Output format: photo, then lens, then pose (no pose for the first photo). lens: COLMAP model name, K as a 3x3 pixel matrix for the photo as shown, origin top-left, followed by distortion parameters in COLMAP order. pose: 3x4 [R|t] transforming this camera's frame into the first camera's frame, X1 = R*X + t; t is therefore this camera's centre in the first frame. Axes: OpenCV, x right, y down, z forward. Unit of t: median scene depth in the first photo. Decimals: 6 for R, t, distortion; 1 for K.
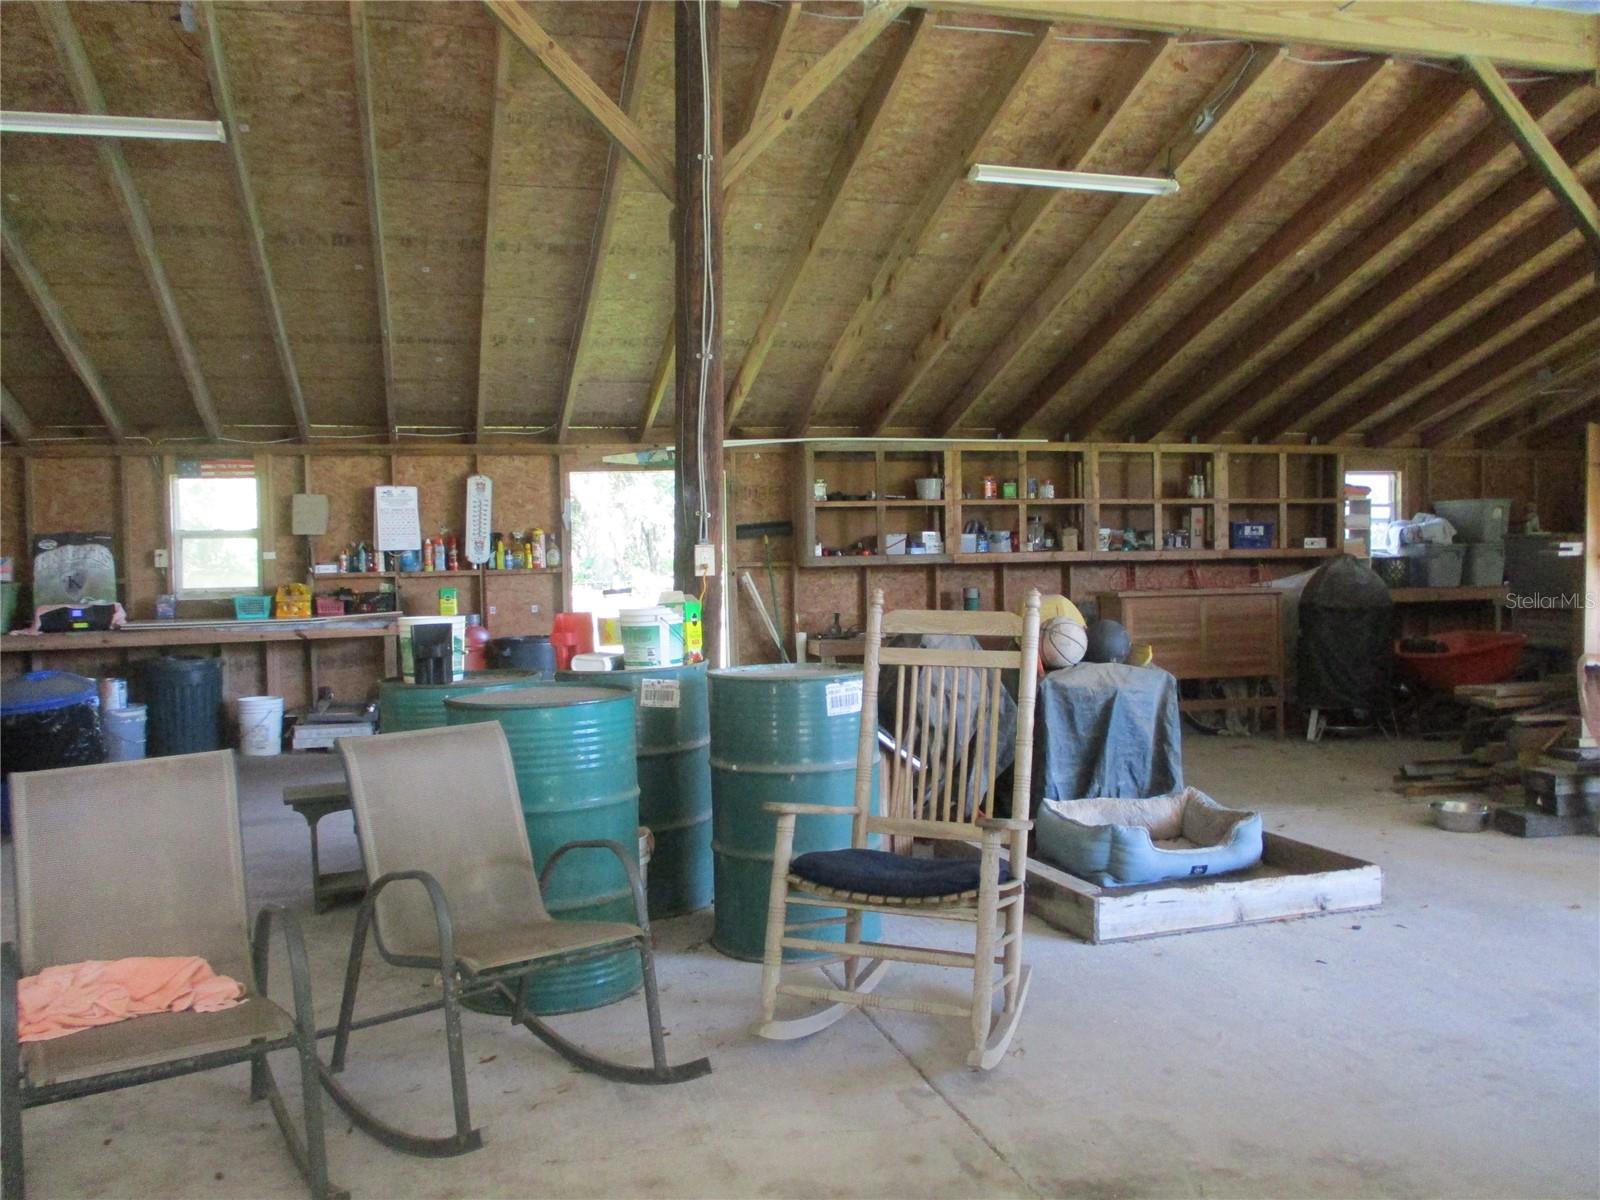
lens RADIAL K [[1348.4, 0, 808.8], [0, 1348.4, 585.0], [0, 0, 1]] dist [-0.025444, 0.000393]
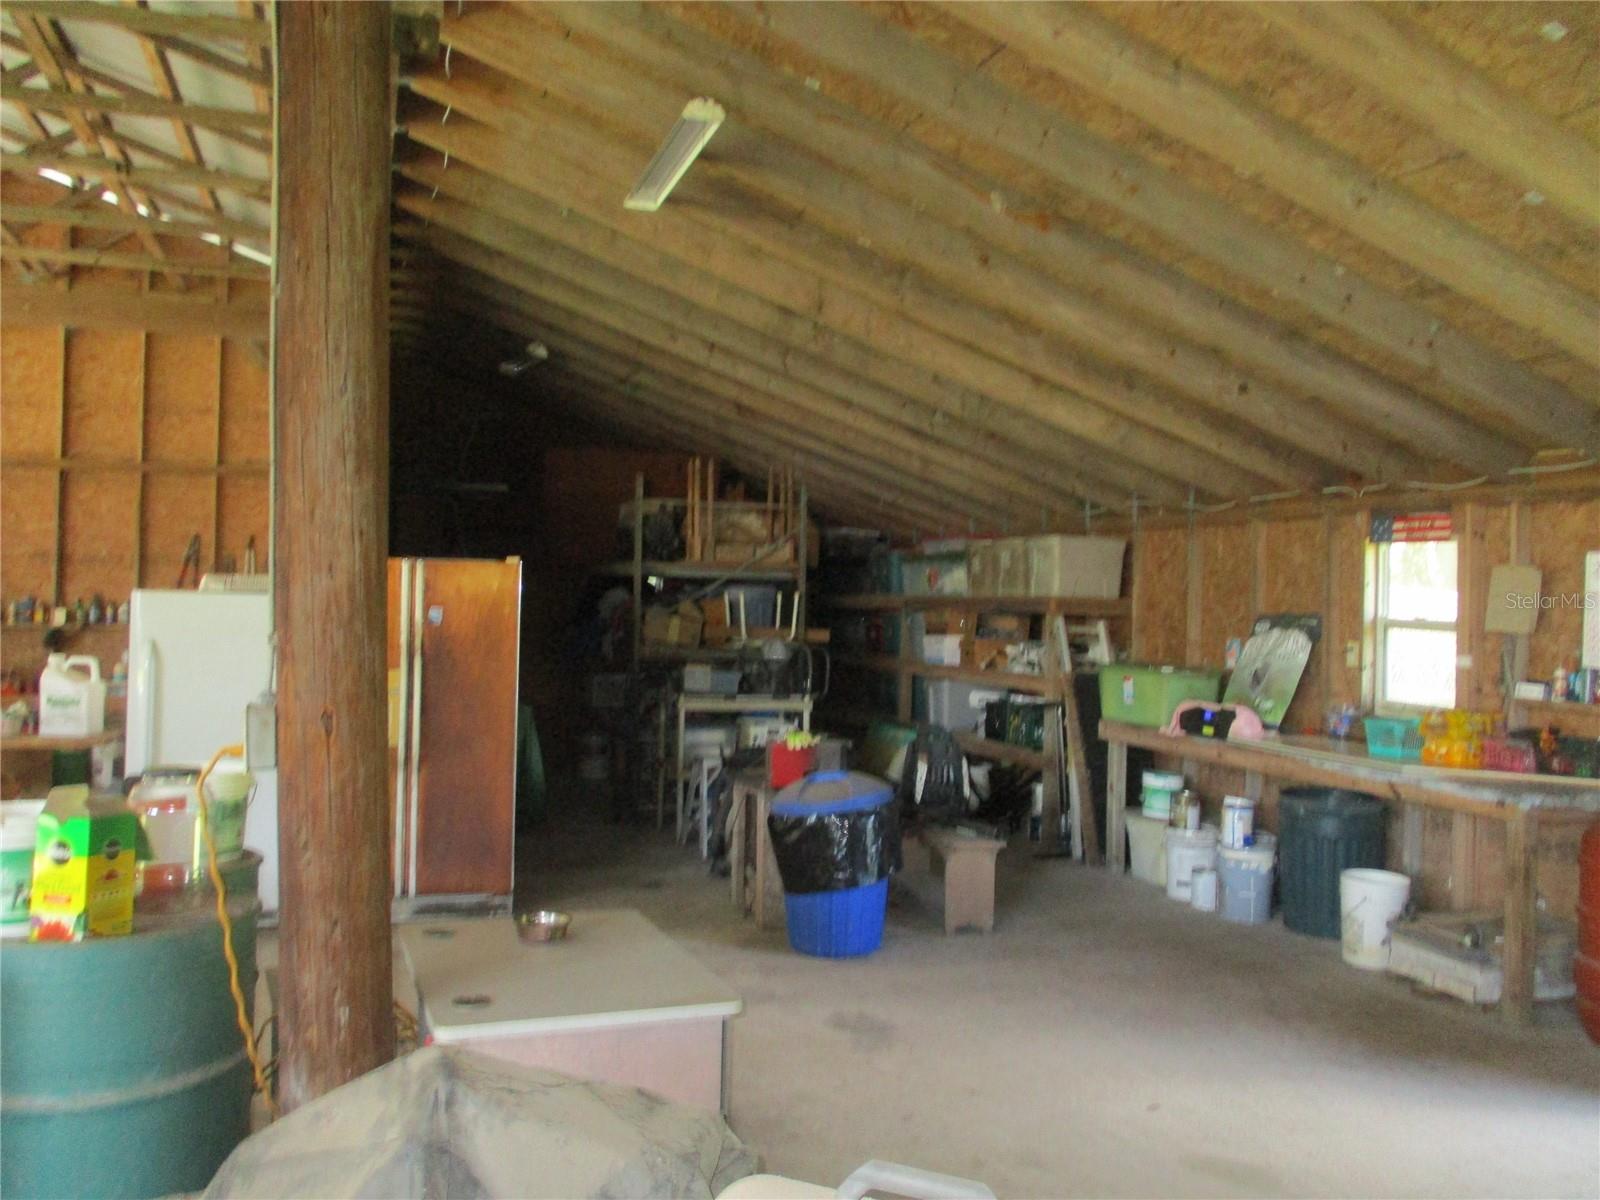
lens RADIAL K [[1348.4, 0, 808.8], [0, 1348.4, 585.0], [0, 0, 1]] dist [-0.025444, 0.000393]
pose [[0.056027, 0.017742, -0.998272, 0.218065], [-0.058501, 0.998183, 0.014457, -0.049782], [0.996714, 0.057589, 0.056963, 0.655904]]
